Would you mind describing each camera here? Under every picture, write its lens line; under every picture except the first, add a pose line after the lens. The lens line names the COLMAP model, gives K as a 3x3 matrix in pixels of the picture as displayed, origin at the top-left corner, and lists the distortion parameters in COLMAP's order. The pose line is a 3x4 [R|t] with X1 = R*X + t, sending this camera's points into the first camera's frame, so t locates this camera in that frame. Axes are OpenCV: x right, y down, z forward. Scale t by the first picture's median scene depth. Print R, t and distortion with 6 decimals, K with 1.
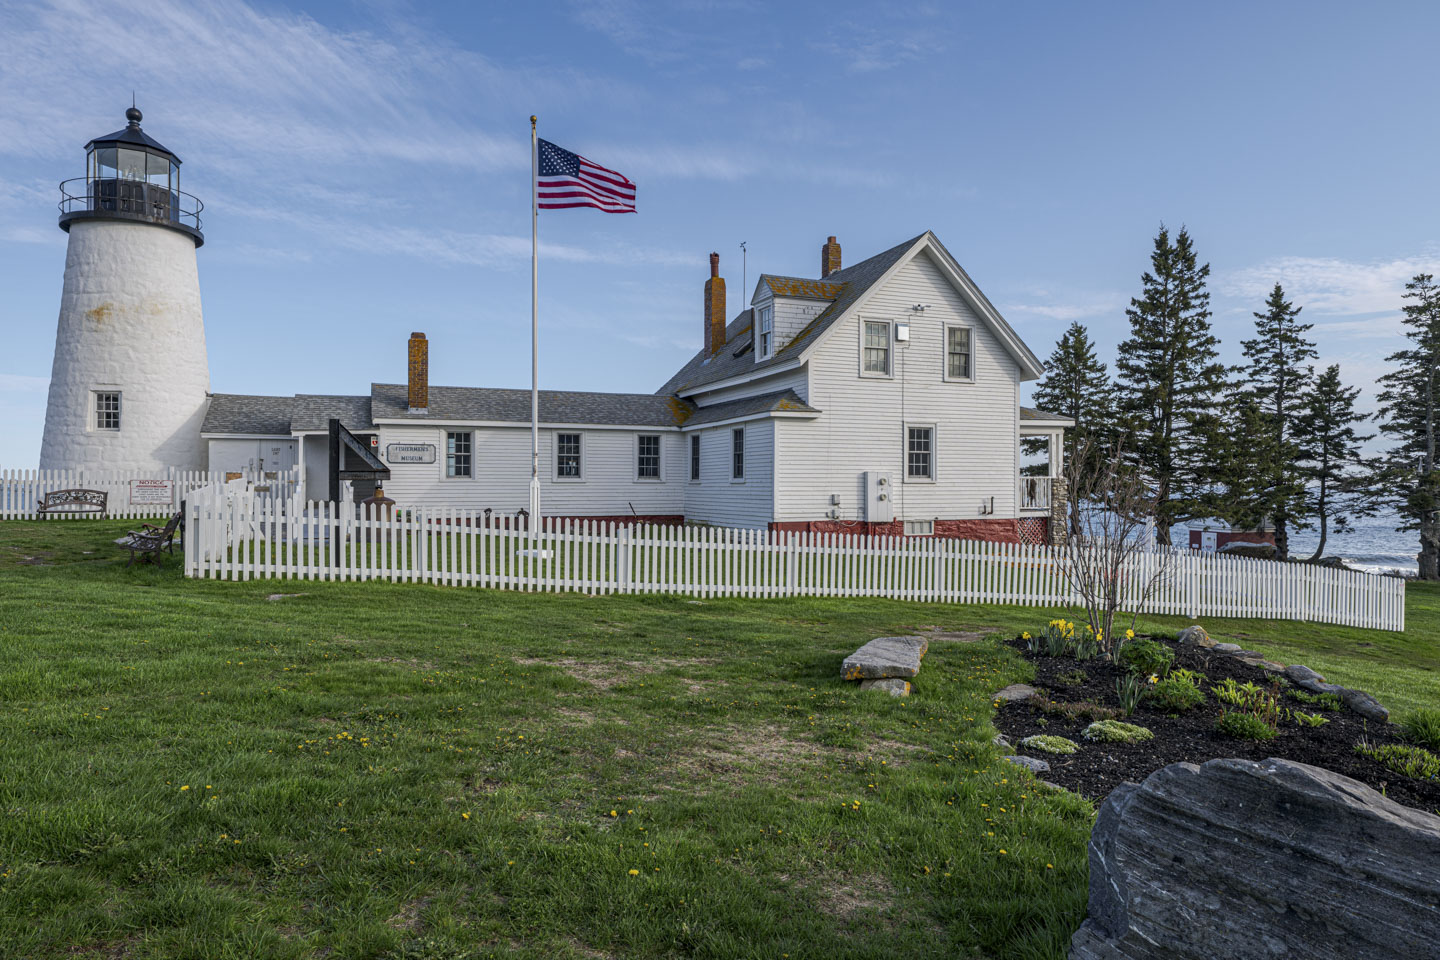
lens RADIAL K [[959.1, 0, 725.1], [0, 959.1, 491.3], [0, 0, 1]] dist [-0.006348, -0.008319]
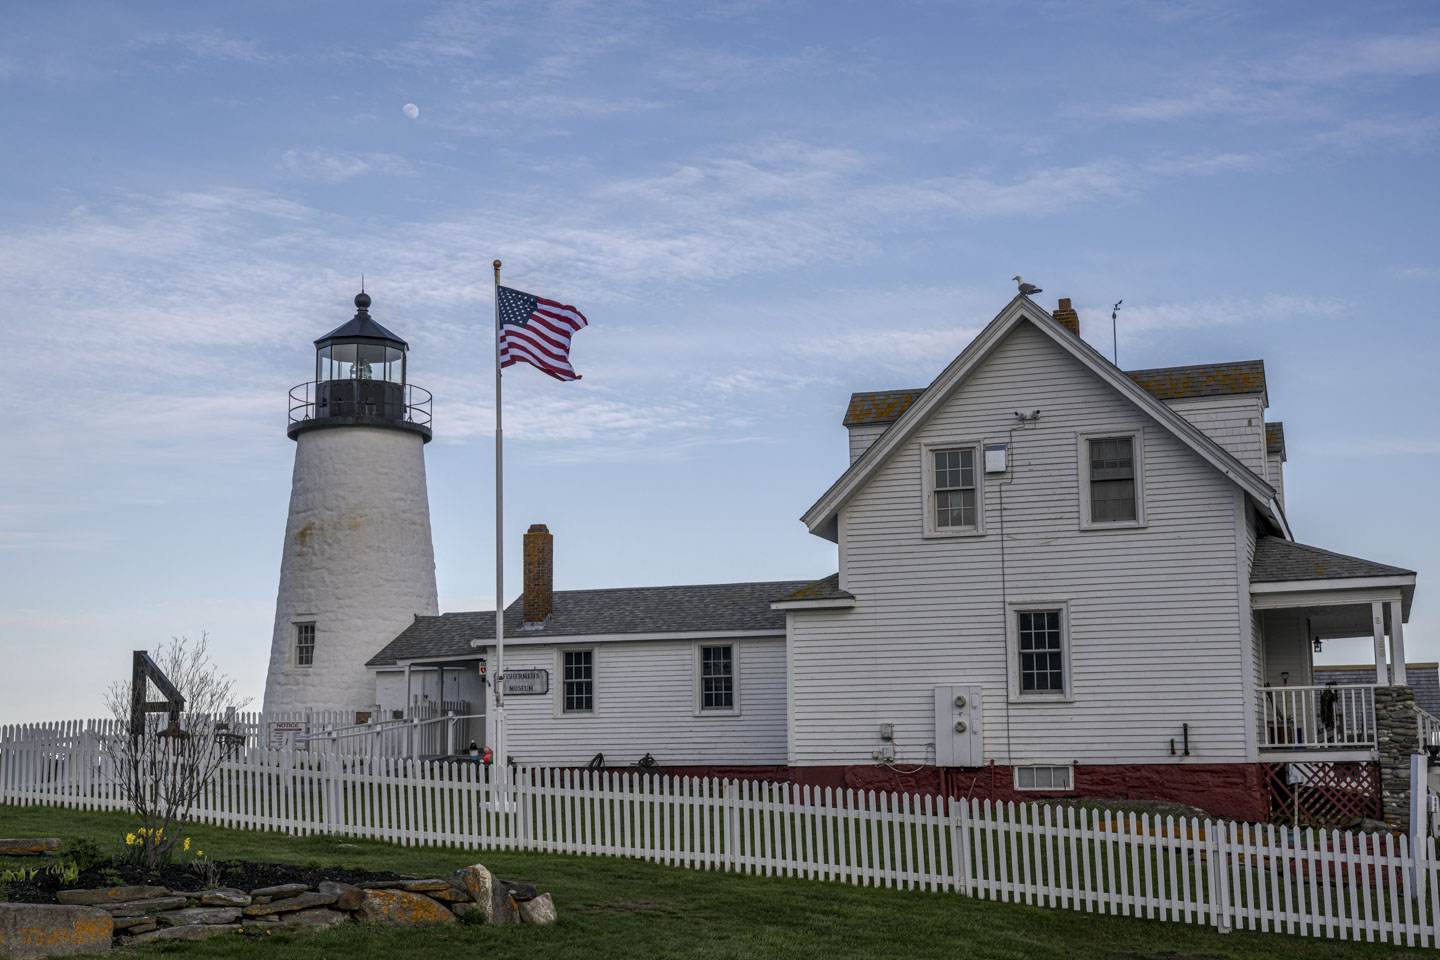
lens RADIAL K [[1809.8, 0, 717.5], [0, 1809.8, 473.4], [0, 0, 1]] dist [0.002711, 0.000000]
pose [[0.747762, -0.110718, -0.654670, 0.784454], [0.012153, 0.988116, -0.153229, 0.019967], [0.663855, 0.106623, 0.740221, 0.011019]]
